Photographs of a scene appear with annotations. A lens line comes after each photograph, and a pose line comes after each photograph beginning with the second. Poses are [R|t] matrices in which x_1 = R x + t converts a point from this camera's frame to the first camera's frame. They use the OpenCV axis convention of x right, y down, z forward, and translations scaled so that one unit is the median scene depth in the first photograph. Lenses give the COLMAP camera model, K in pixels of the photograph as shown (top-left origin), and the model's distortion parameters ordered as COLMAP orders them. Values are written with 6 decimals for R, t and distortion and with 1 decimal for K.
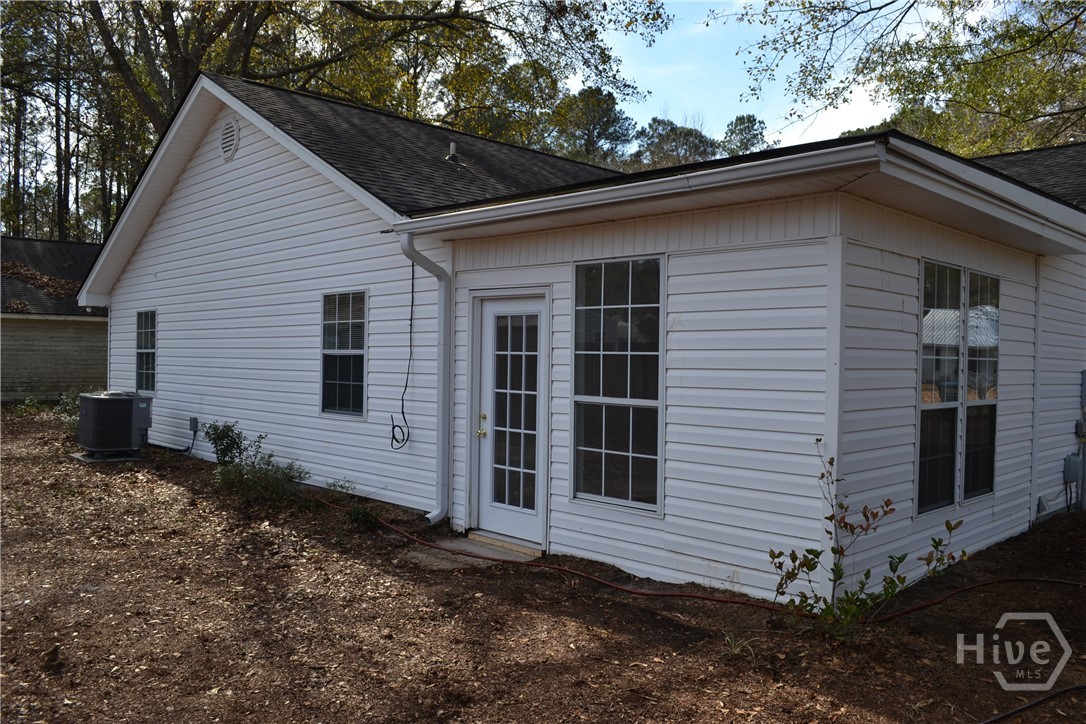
lens RADIAL K [[866.3, 0, 543.1], [0, 866.3, 362.6], [0, 0, 1]] dist [-0.079838, 0.012687]
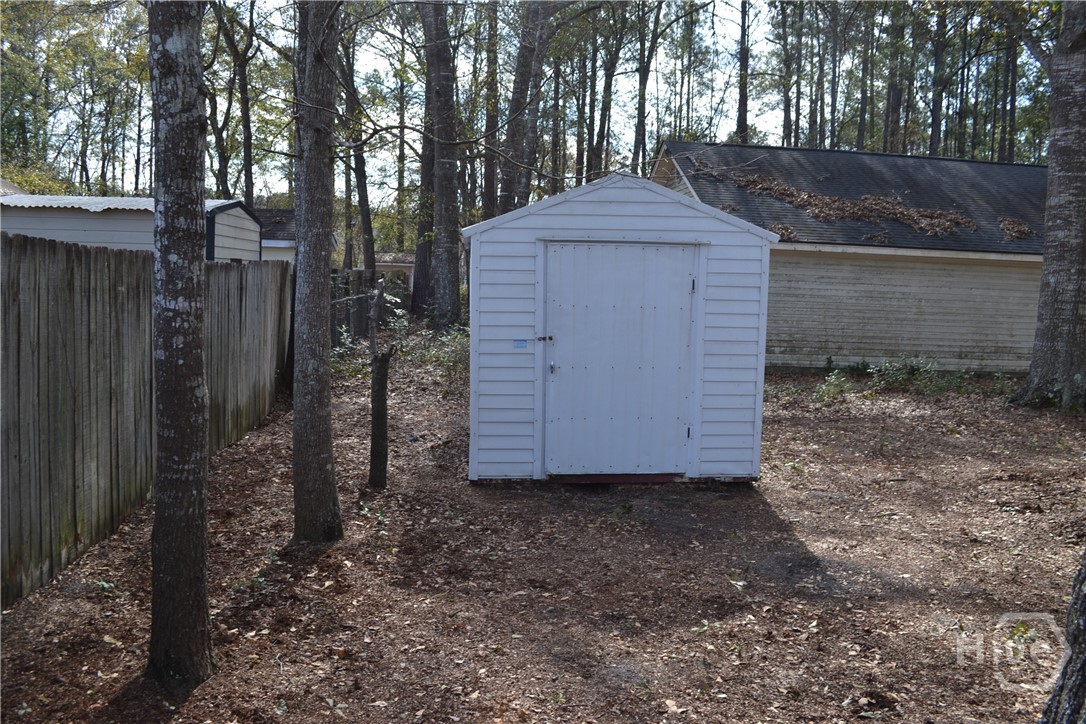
lens RADIAL K [[866.3, 0, 542.6], [0, 866.3, 360.2], [0, 0, 1]] dist [-0.079838, 0.012687]
pose [[0.806692, 0.058873, -0.588032, -0.341713], [-0.026503, 0.997628, 0.063524, -0.000639], [0.590377, -0.035660, 0.806339, 0.286225]]
